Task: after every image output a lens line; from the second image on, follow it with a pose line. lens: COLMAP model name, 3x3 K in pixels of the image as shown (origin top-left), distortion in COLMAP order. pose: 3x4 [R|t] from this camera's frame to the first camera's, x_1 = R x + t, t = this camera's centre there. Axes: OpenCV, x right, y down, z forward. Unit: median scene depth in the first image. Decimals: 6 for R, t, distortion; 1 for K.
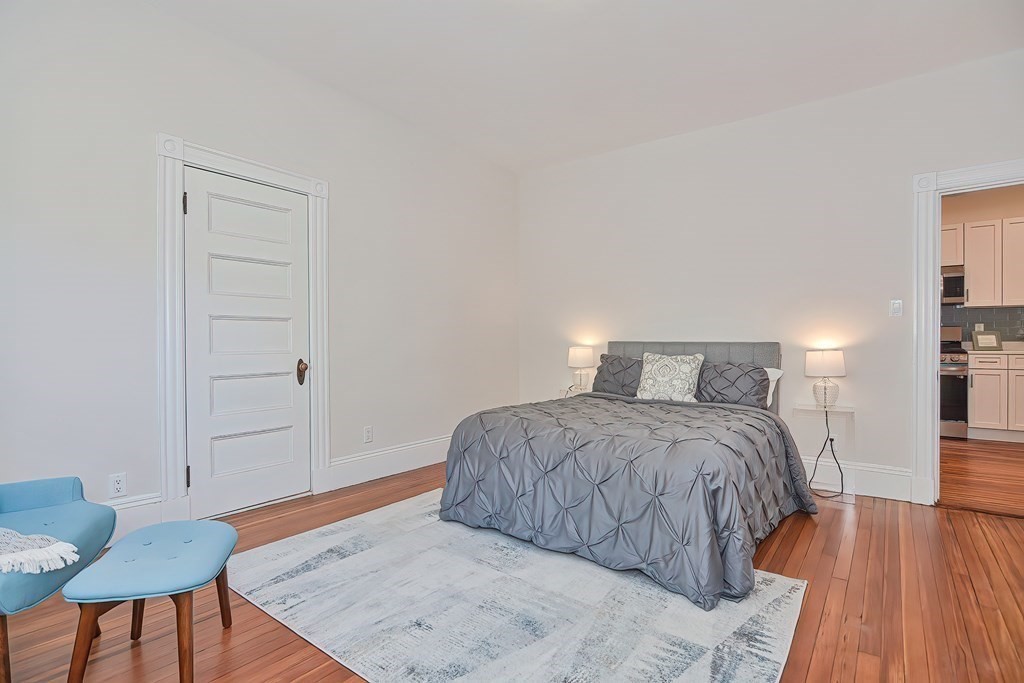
lens RADIAL K [[490.8, 0, 506.2], [0, 490.8, 348.1], [0, 0, 1]] dist [-0.001224, -0.008500]
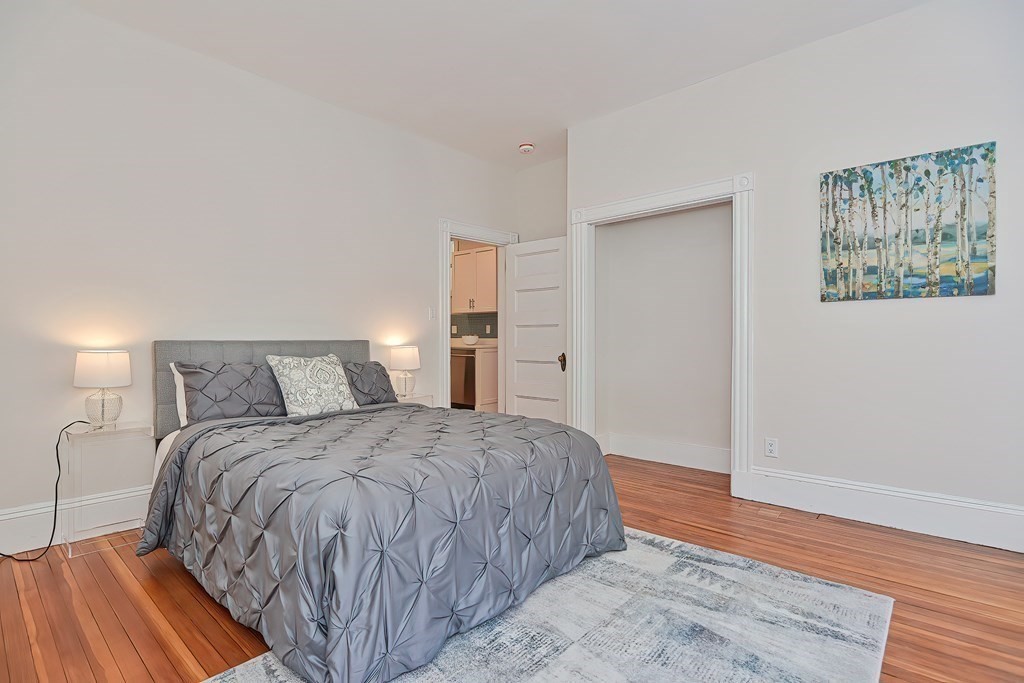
lens RADIAL K [[498.7, 0, 505.1], [0, 498.7, 349.3], [0, 0, 1]] dist [0.001961, -0.010634]
pose [[0.072269, -0.011841, 0.997315, -0.686407], [0.022719, 0.999690, 0.010223, 0.001107], [-0.997126, 0.021919, 0.072515, 0.937154]]
